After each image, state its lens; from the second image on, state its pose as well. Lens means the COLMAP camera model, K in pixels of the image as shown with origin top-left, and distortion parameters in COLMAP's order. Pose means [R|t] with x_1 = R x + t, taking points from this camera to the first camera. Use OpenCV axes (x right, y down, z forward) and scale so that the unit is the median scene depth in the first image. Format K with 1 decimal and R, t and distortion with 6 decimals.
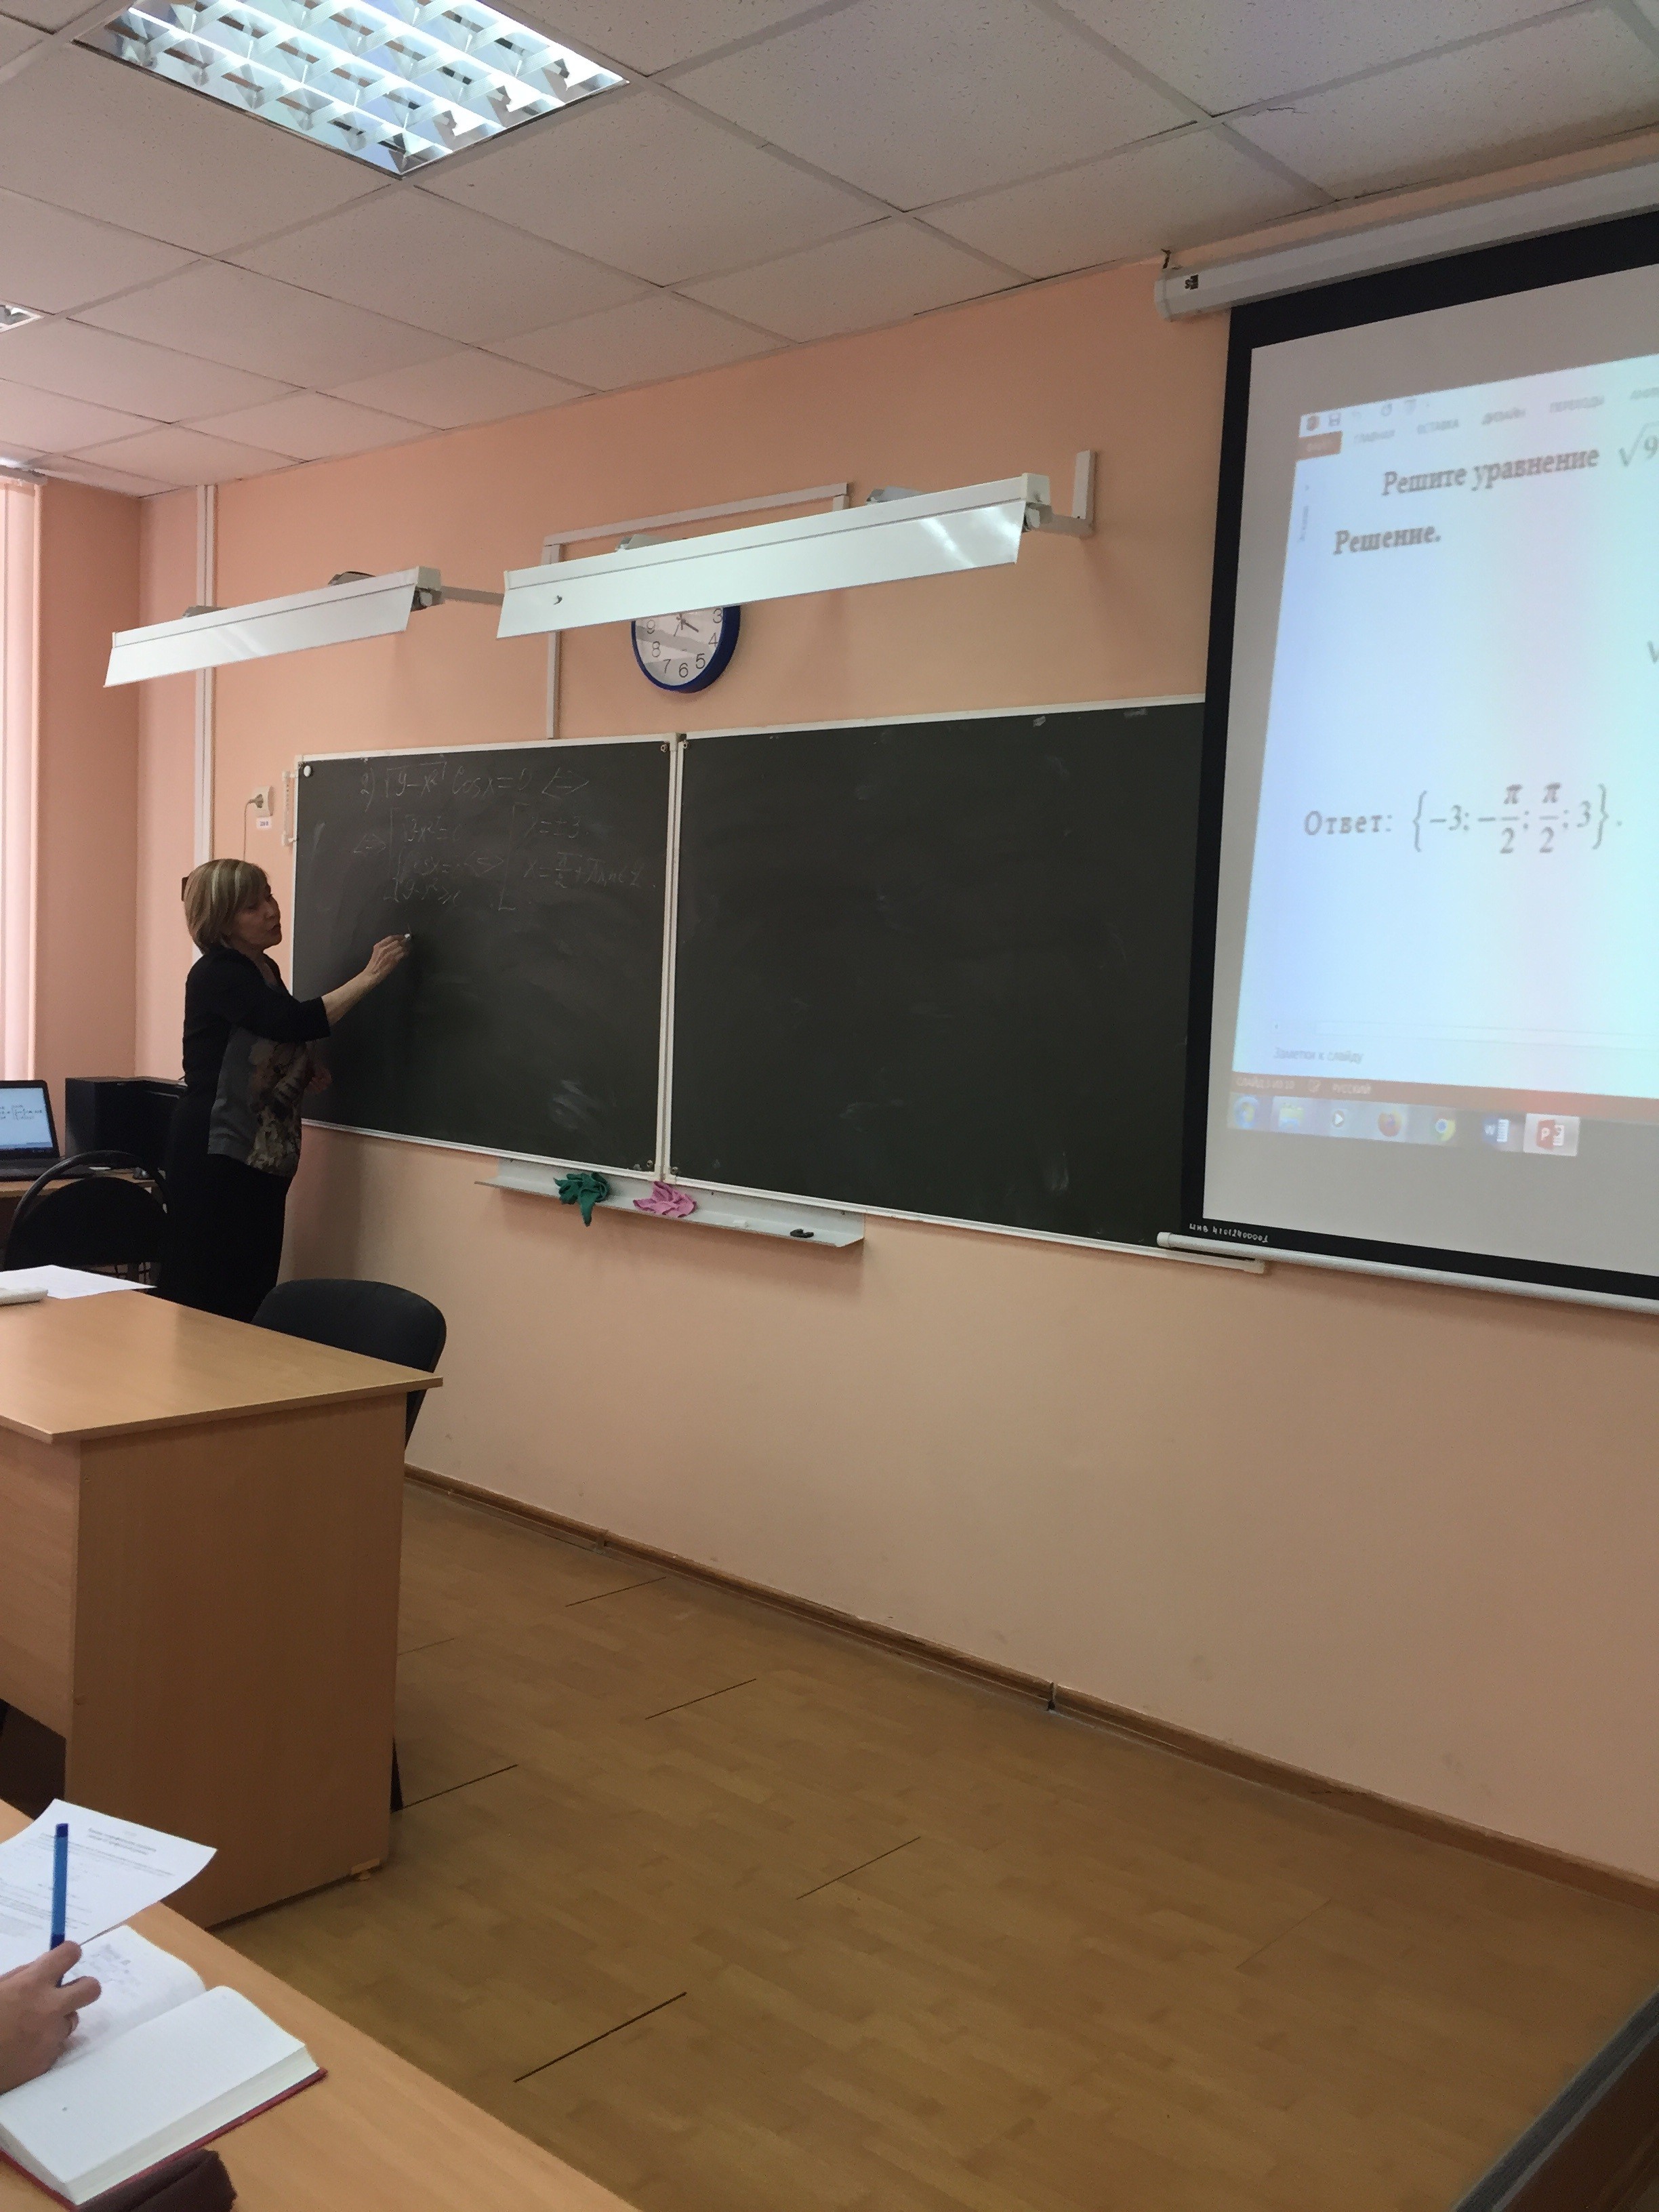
lens RADIAL K [[1880.8, 0, 845.1], [0, 1880.8, 1107.3], [0, 0, 1]] dist [0.072958, -0.107893]
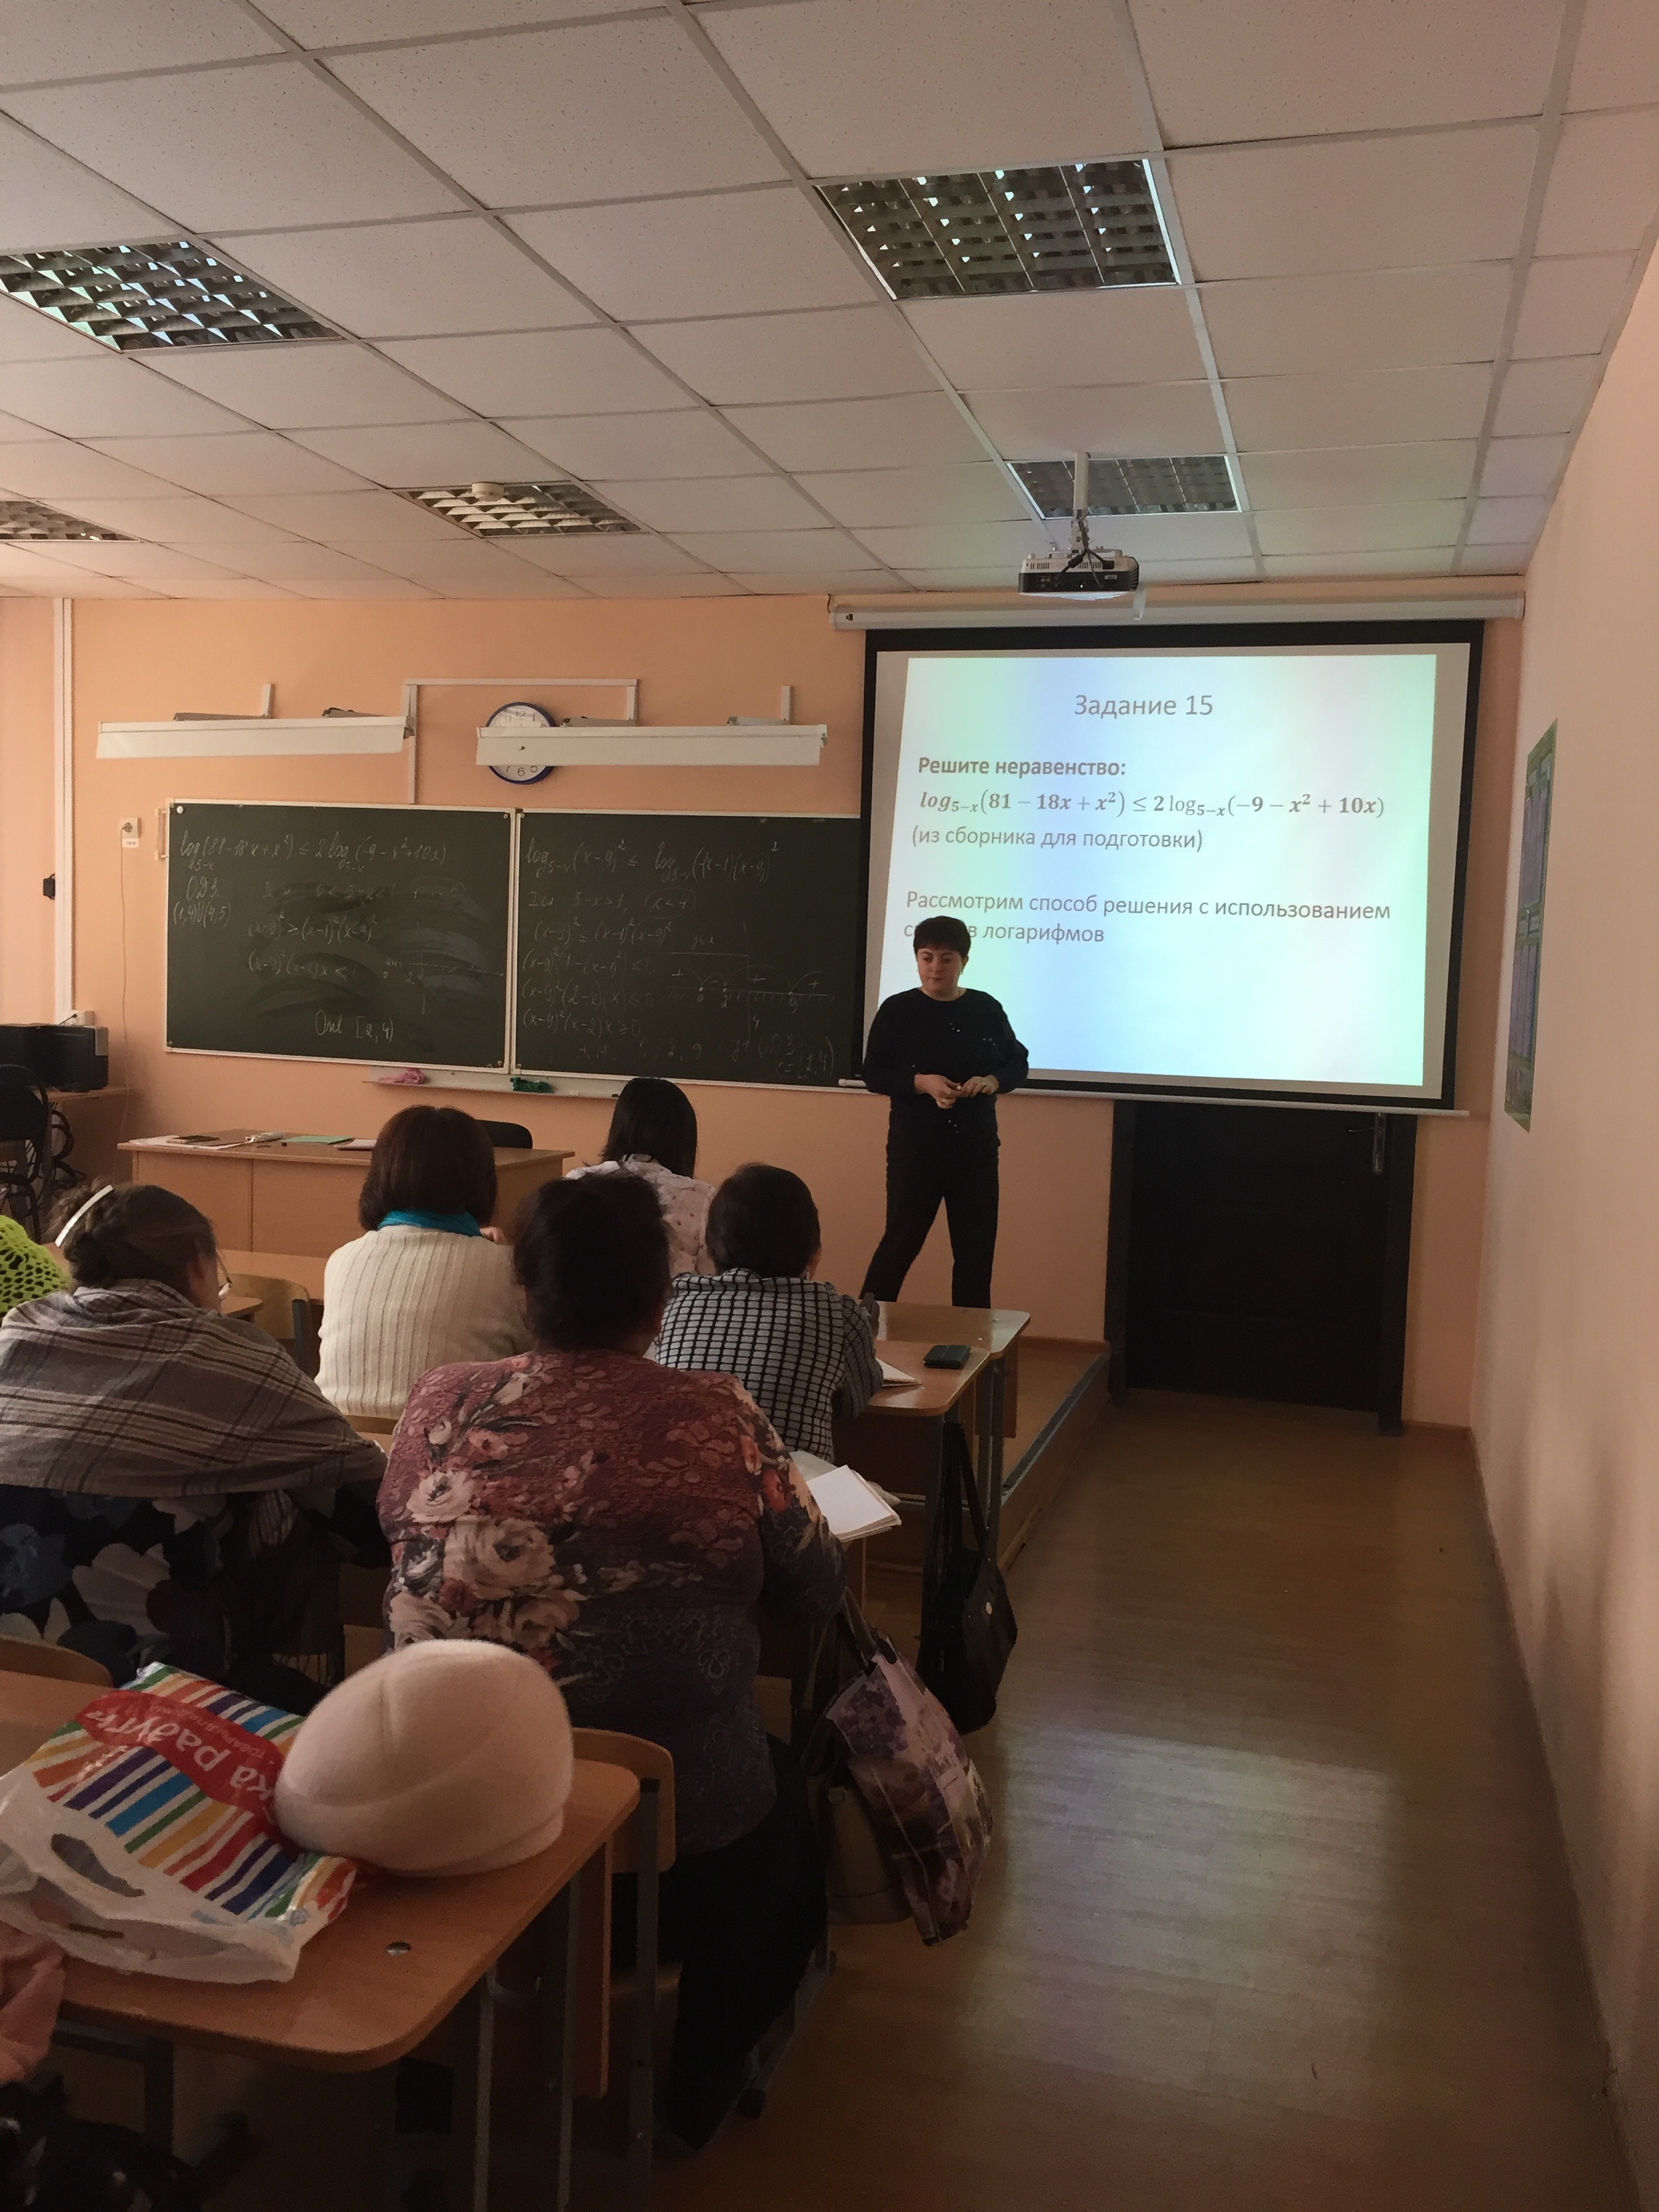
lens RADIAL K [[1890.2, 0, 829.5], [0, 1890.2, 1106.0], [0, 0, 1]] dist [0.075779, -0.120089]
pose [[0.903930, -0.042325, 0.425580, -0.679783], [0.032271, 0.999004, 0.030809, 0.031847], [-0.426461, -0.014115, 0.904396, -0.799152]]
